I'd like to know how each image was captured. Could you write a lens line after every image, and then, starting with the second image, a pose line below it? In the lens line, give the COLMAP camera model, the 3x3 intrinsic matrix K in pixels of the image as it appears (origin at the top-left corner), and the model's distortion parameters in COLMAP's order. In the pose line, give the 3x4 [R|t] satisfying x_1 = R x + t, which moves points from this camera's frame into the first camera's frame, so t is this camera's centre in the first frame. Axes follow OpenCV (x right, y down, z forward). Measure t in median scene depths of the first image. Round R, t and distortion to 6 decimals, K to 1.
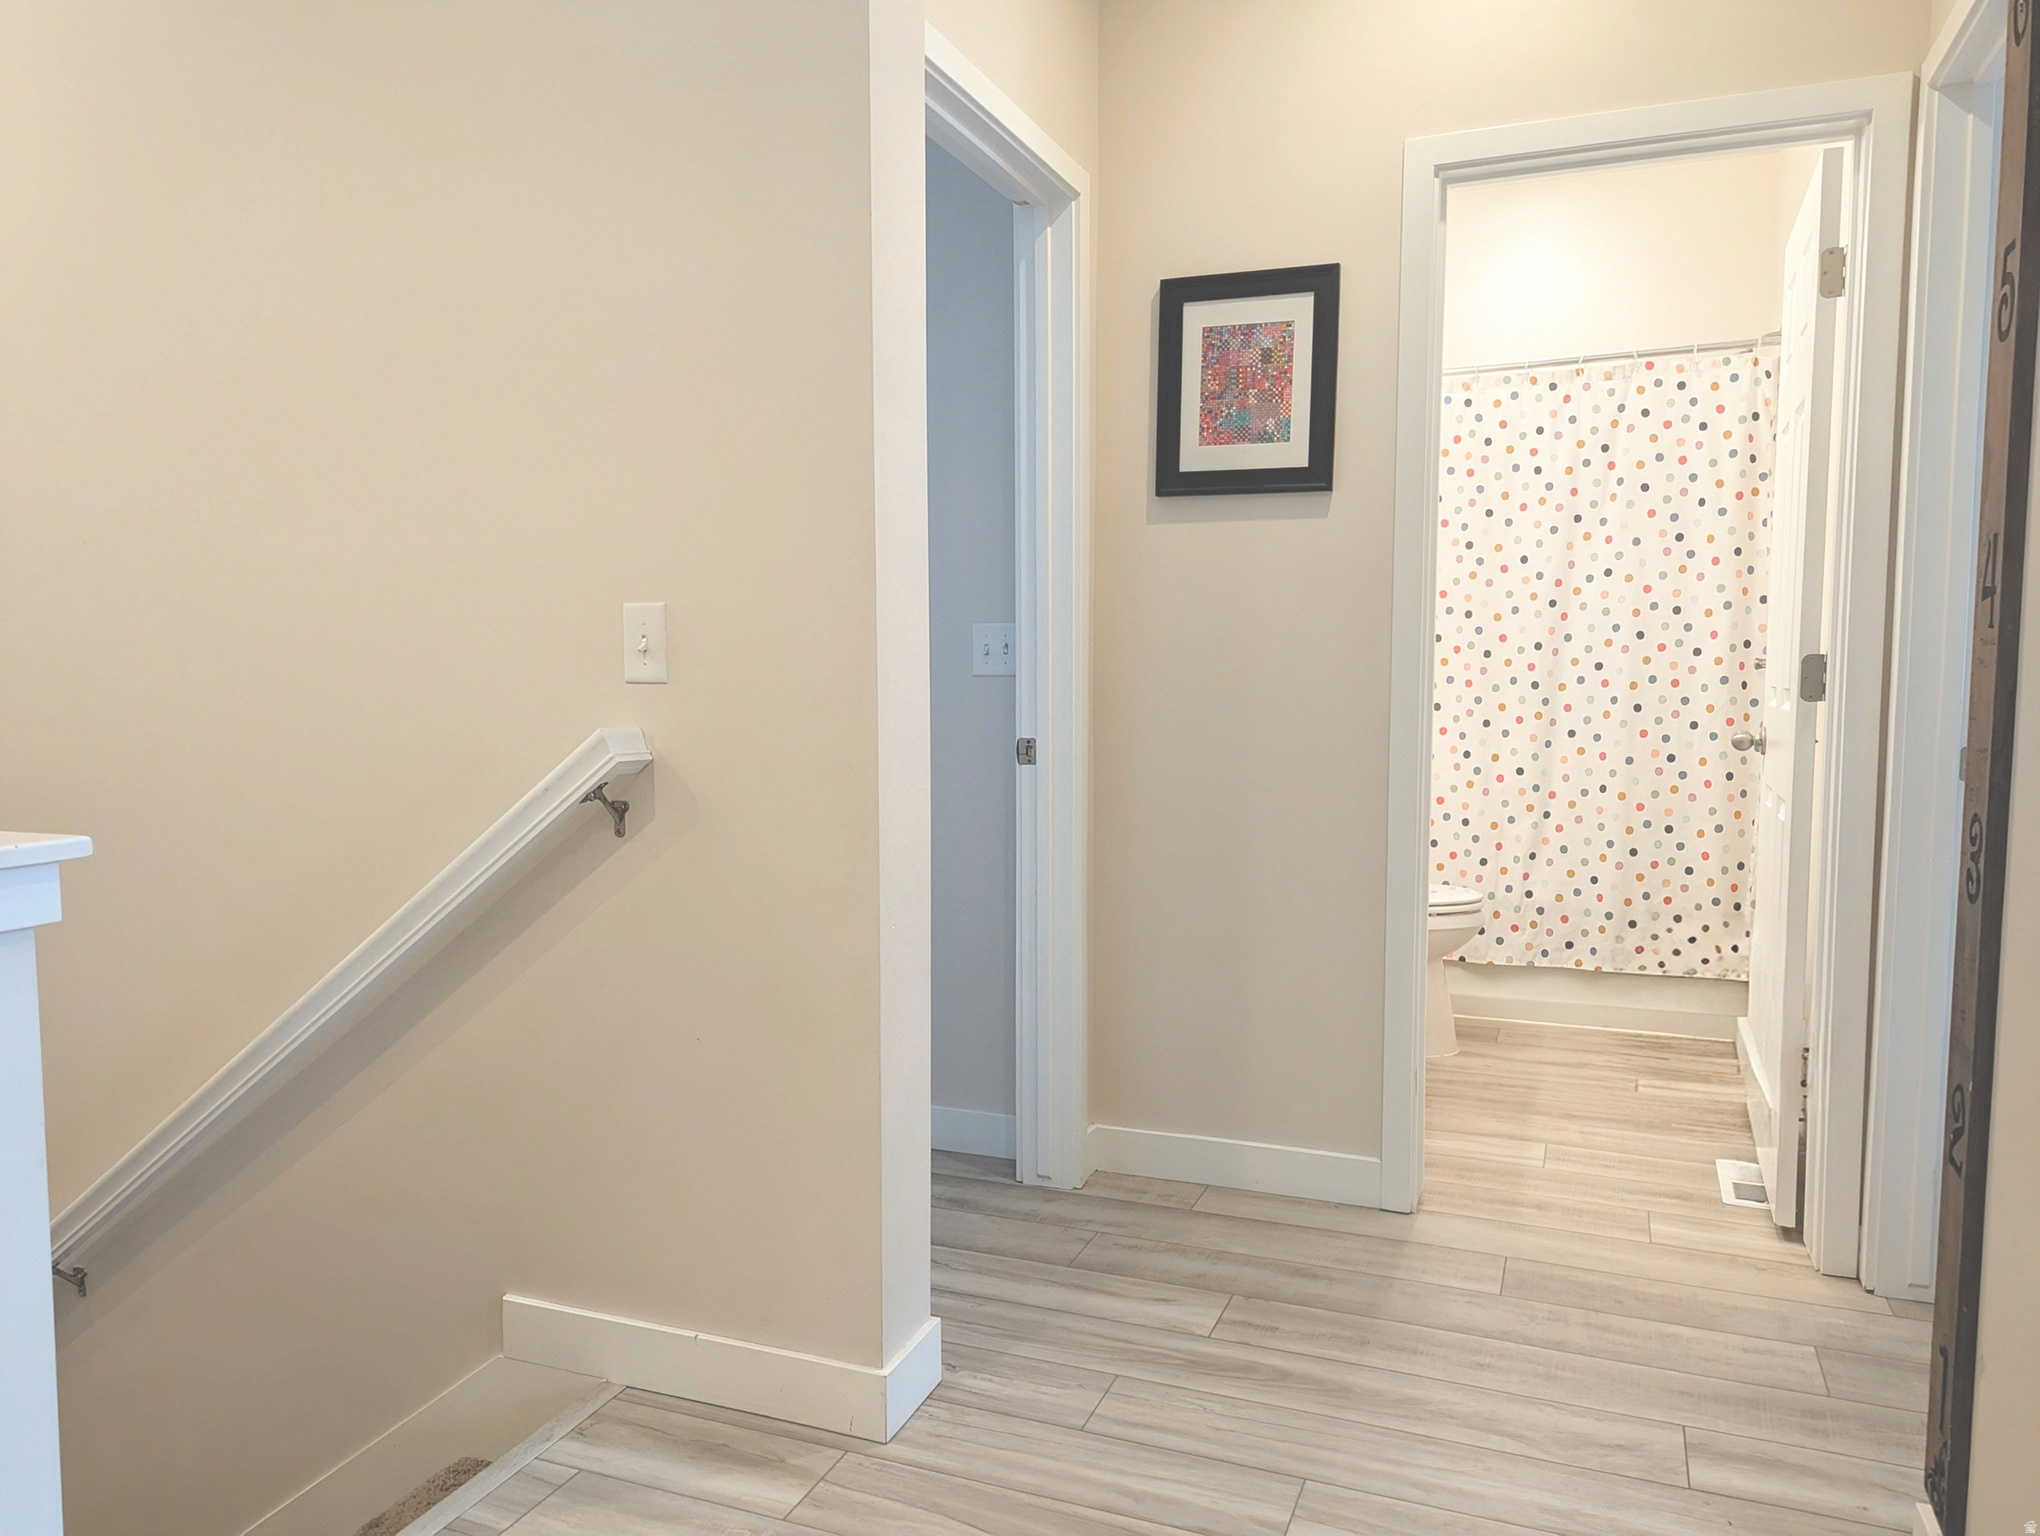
lens RADIAL K [[1464.4, 0, 1020.3], [0, 1464.4, 766.3], [0, 0, 1]] dist [0.024147, -0.002471]
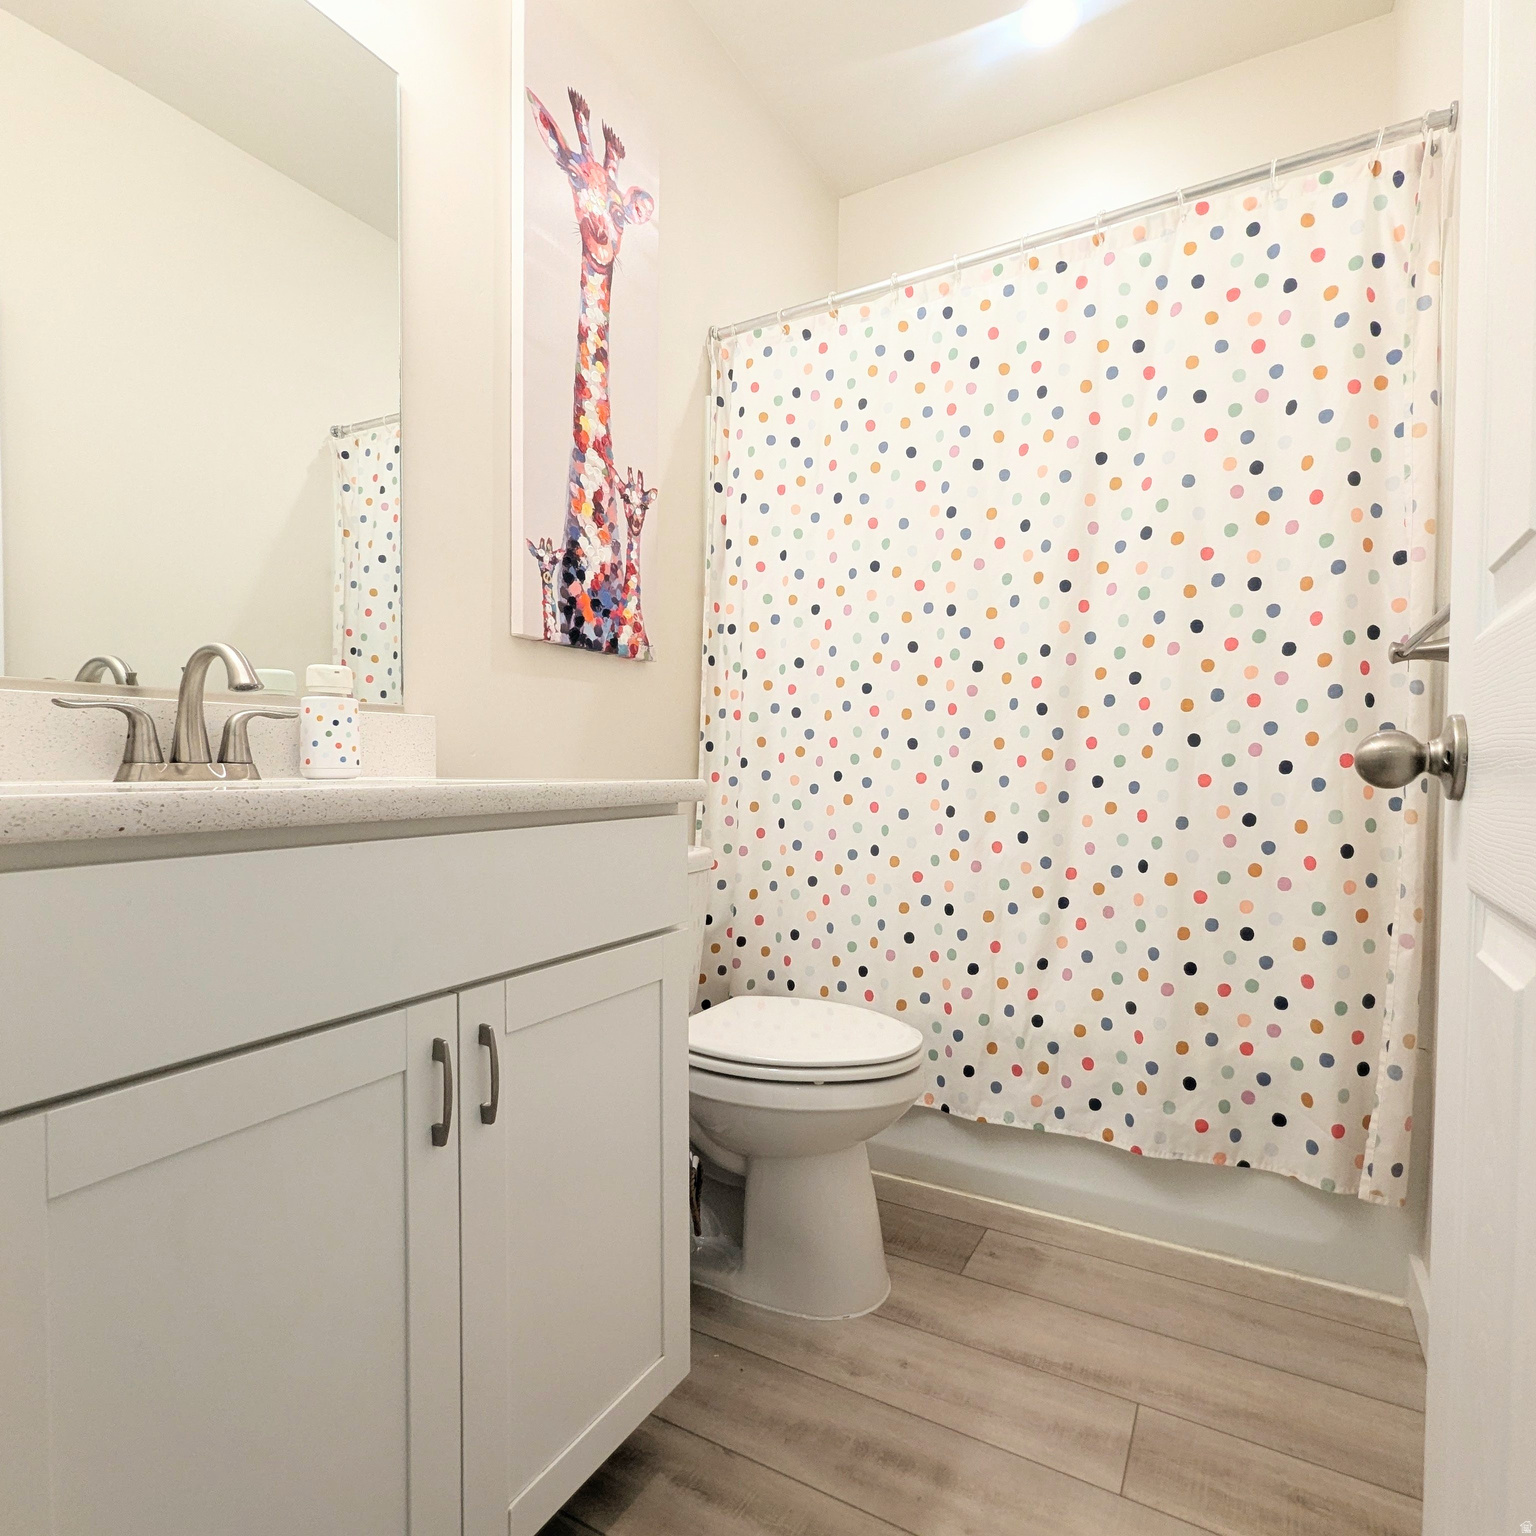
lens RADIAL K [[940.4, 0, 769.3], [0, 940.4, 775.9], [0, 0, 1]] dist [-0.005453, -0.002938]
pose [[0.994971, 0.009713, -0.099687, 0.278253], [-0.015170, 0.998419, -0.054132, 0.000441], [0.099003, 0.055372, 0.993545, 0.580862]]
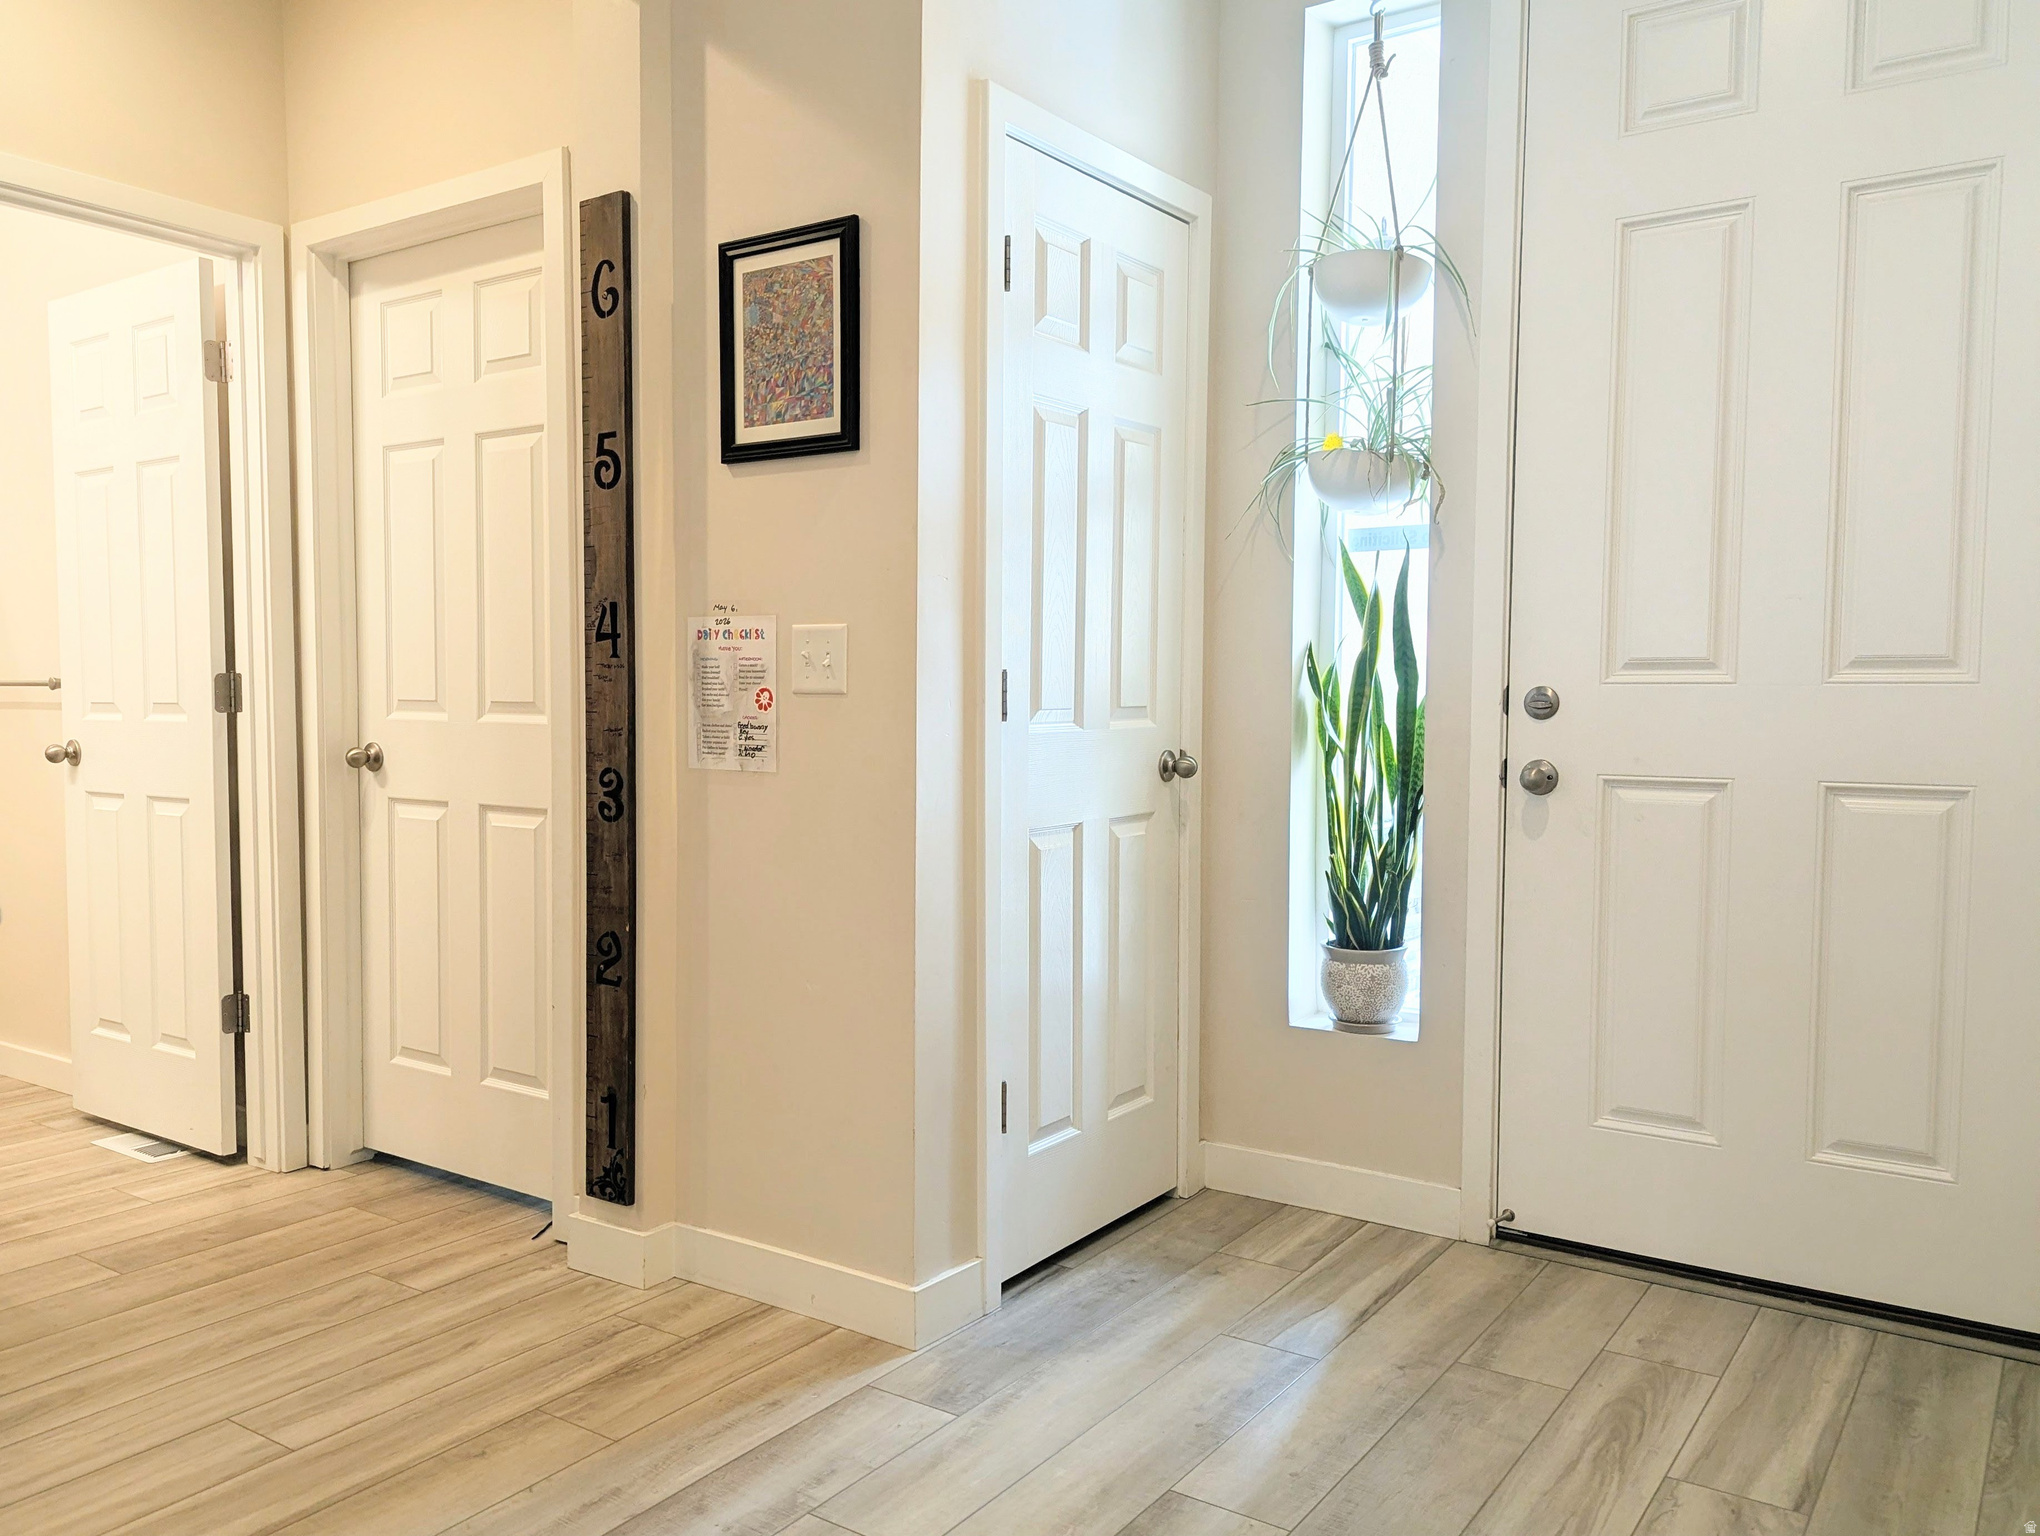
lens RADIAL K [[1464.4, 0, 1022.6], [0, 1464.4, 769.1], [0, 0, 1]] dist [0.024147, -0.002471]
pose [[0.203261, -0.048297, 0.977933, -0.315276], [0.063941, 0.997305, 0.035964, -0.000052], [-0.977035, 0.055220, 0.205801, 0.071487]]
